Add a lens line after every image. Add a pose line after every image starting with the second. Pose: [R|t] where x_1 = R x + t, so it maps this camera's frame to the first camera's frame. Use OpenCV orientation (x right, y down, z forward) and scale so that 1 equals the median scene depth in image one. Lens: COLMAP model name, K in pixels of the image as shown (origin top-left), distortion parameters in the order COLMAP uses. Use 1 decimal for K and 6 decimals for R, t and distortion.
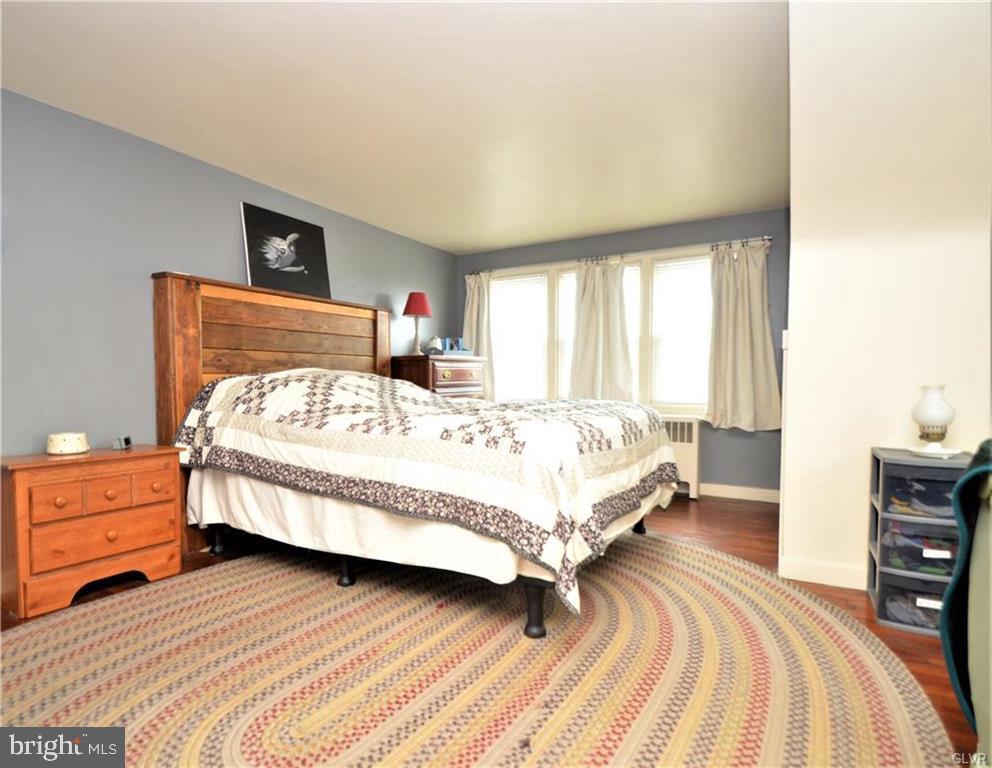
lens RADIAL K [[521.9, 0, 496.0], [0, 521.9, 384.0], [0, 0, 1]] dist [0.001320, -0.000342]
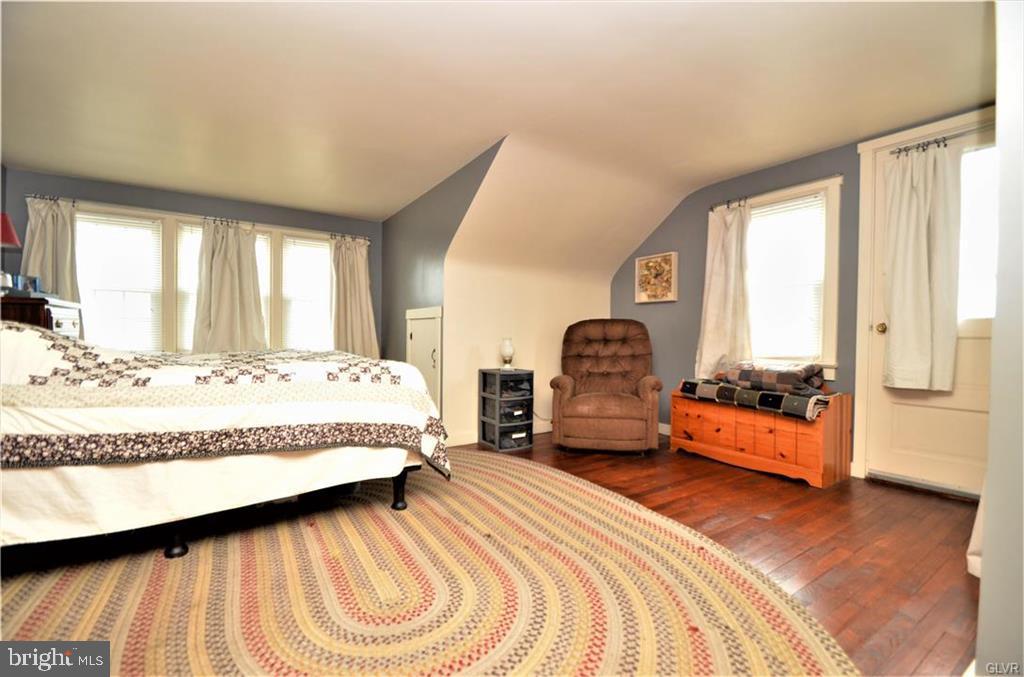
lens RADIAL K [[436.8, 0, 512.0], [0, 436.8, 338.5], [0, 0, 1]] dist [-0.001460, -0.000560]
pose [[0.456471, 0.003562, 0.889731, -0.795897], [-0.003023, 0.999992, -0.002452, 0.008892], [-0.889733, -0.001571, 0.456479, 0.154489]]
